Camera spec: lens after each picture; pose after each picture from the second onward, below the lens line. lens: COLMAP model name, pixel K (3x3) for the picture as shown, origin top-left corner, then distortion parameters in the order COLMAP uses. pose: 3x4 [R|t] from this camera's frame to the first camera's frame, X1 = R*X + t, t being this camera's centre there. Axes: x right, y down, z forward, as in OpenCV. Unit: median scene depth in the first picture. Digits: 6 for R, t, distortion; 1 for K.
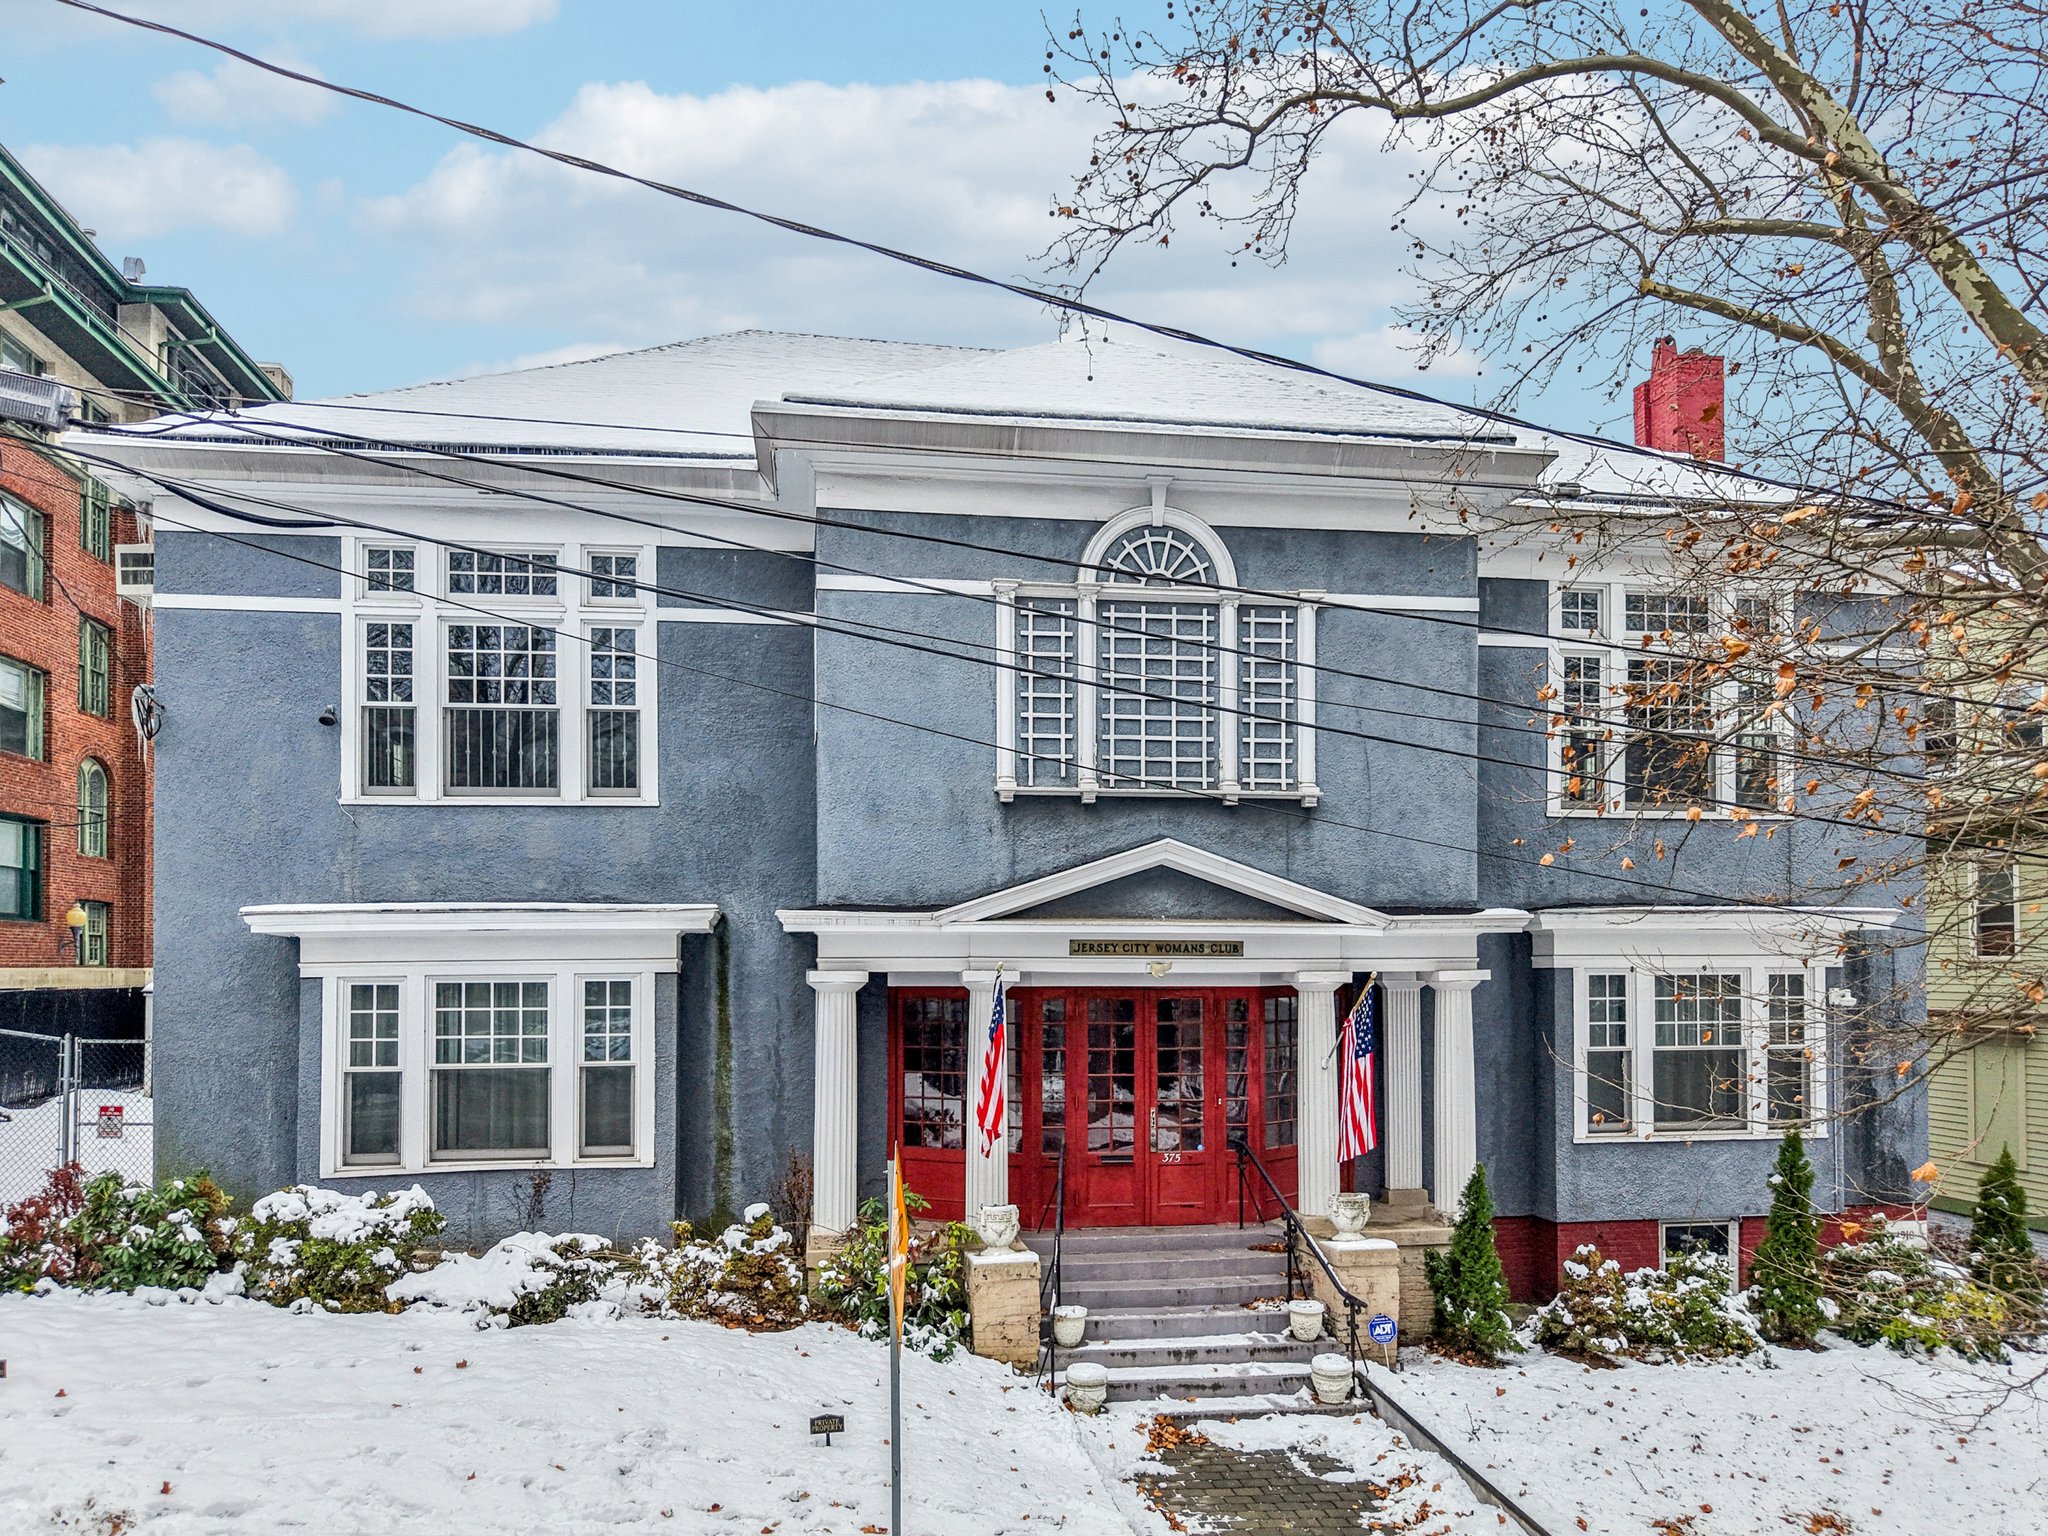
lens RADIAL K [[1437.7, 0, 1027.4], [0, 1437.7, 958.1], [0, 0, 1]] dist [-0.001776, -0.002602]
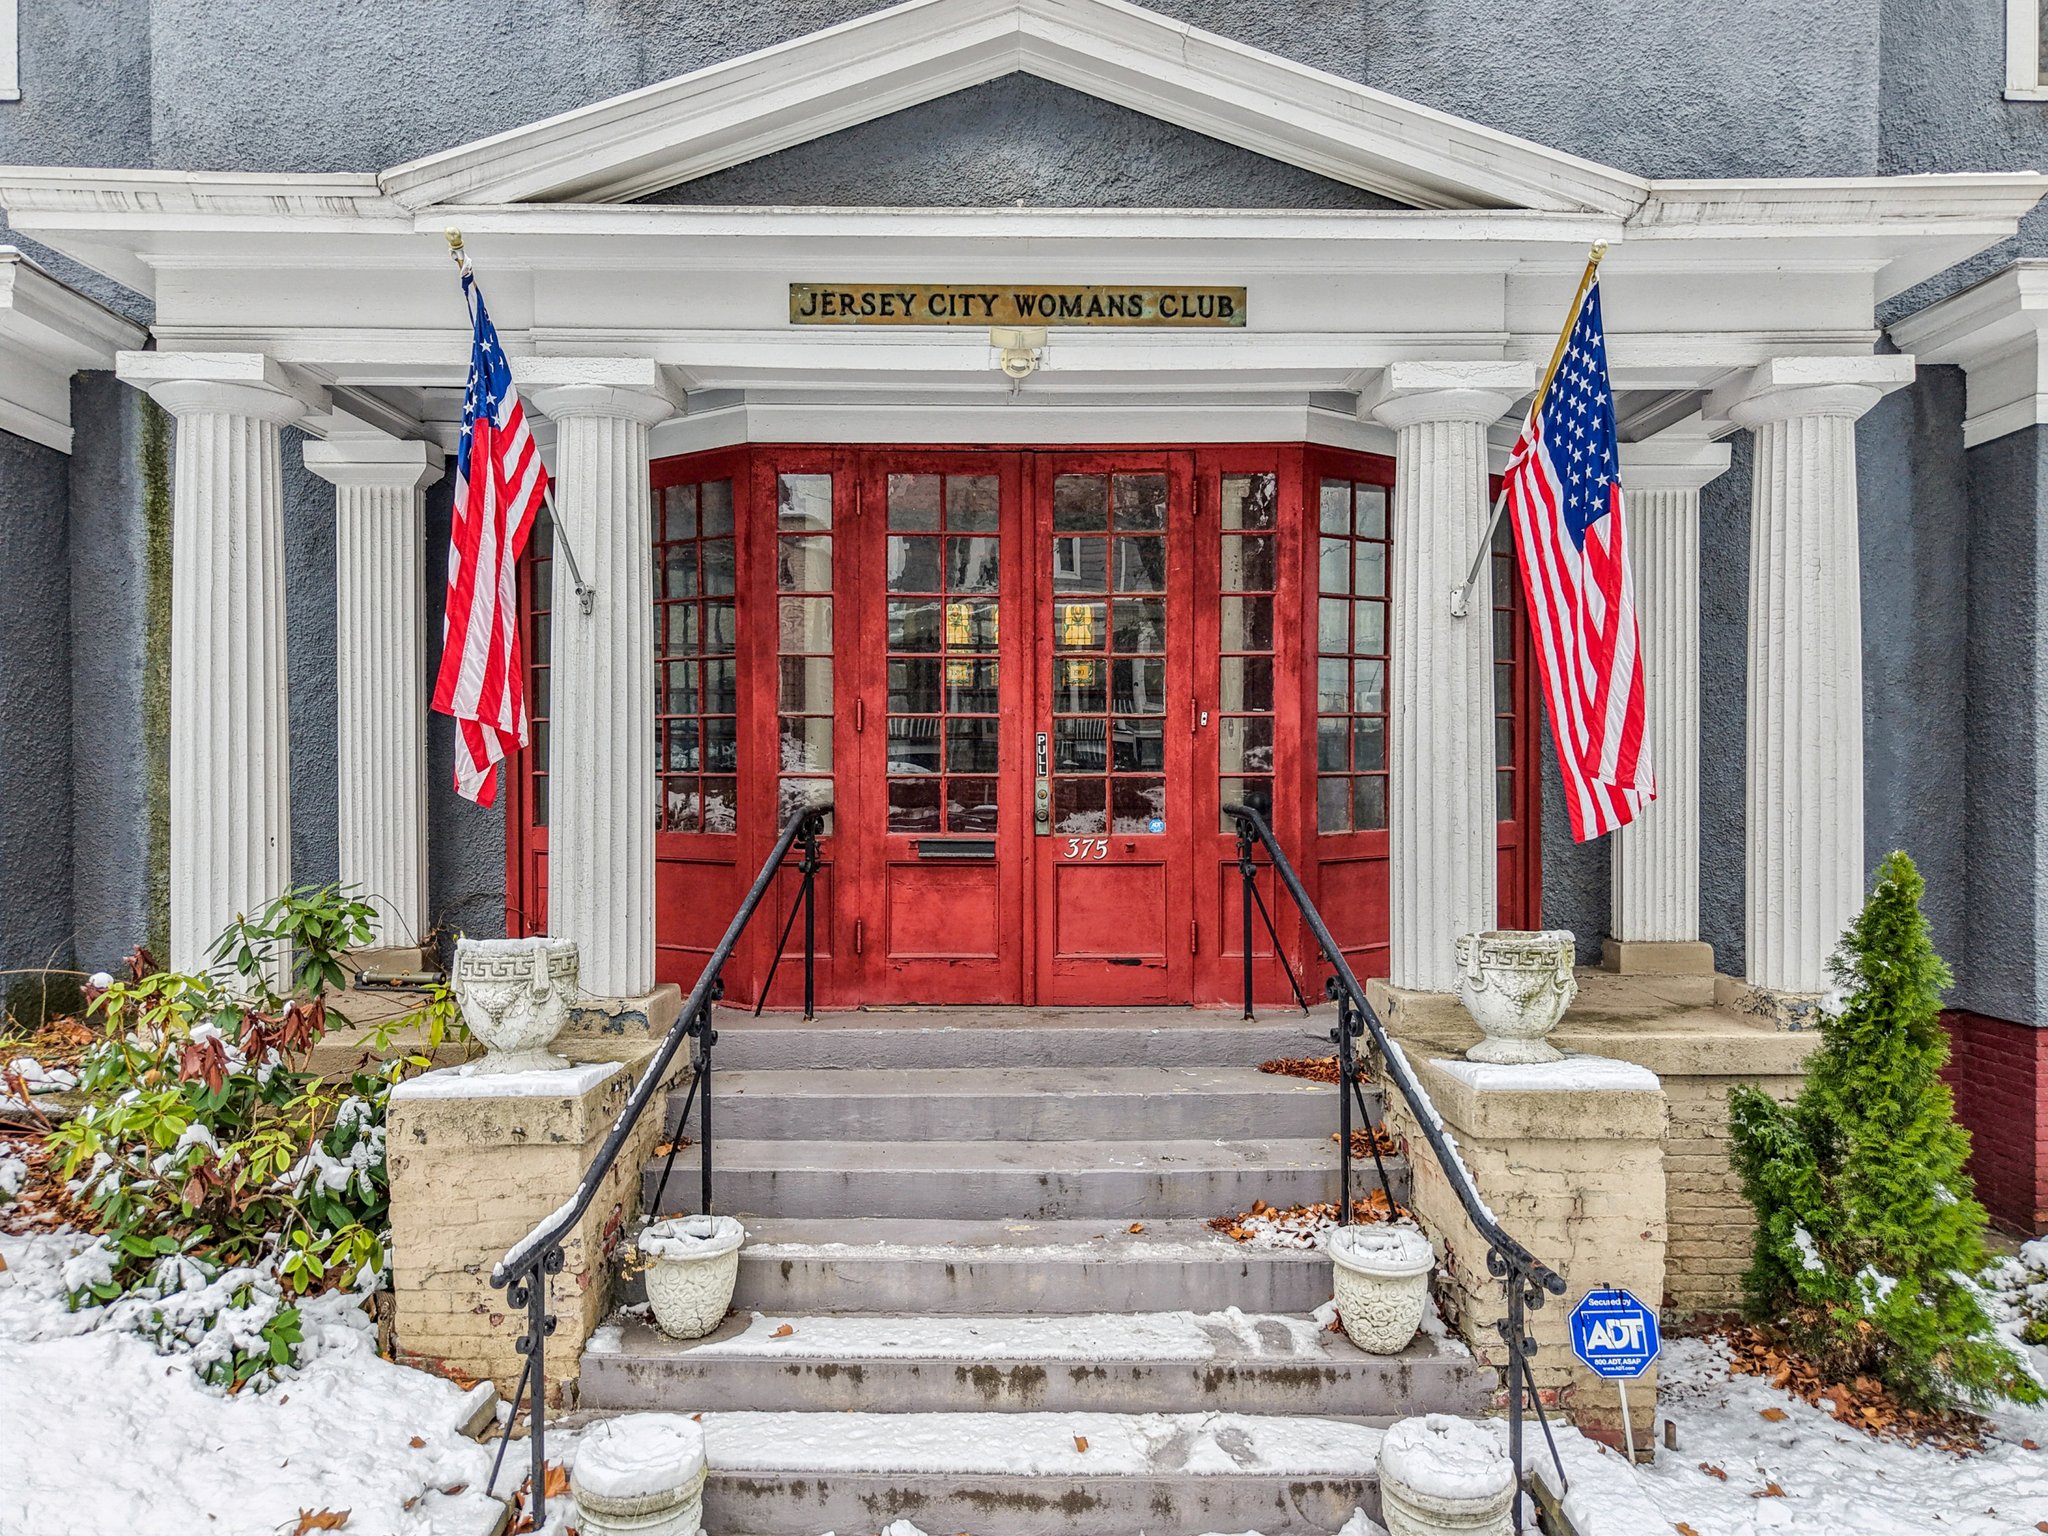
lens RADIAL K [[1386.6, 0, 1023.8], [0, 1386.6, 777.8], [0, 0, 1]] dist [0.015514, -0.022029]
pose [[0.989462, 0.003098, -0.144763, 0.152292], [-0.000302, 0.999813, 0.019335, 0.119117], [0.144796, -0.019087, 0.989277, 0.639331]]
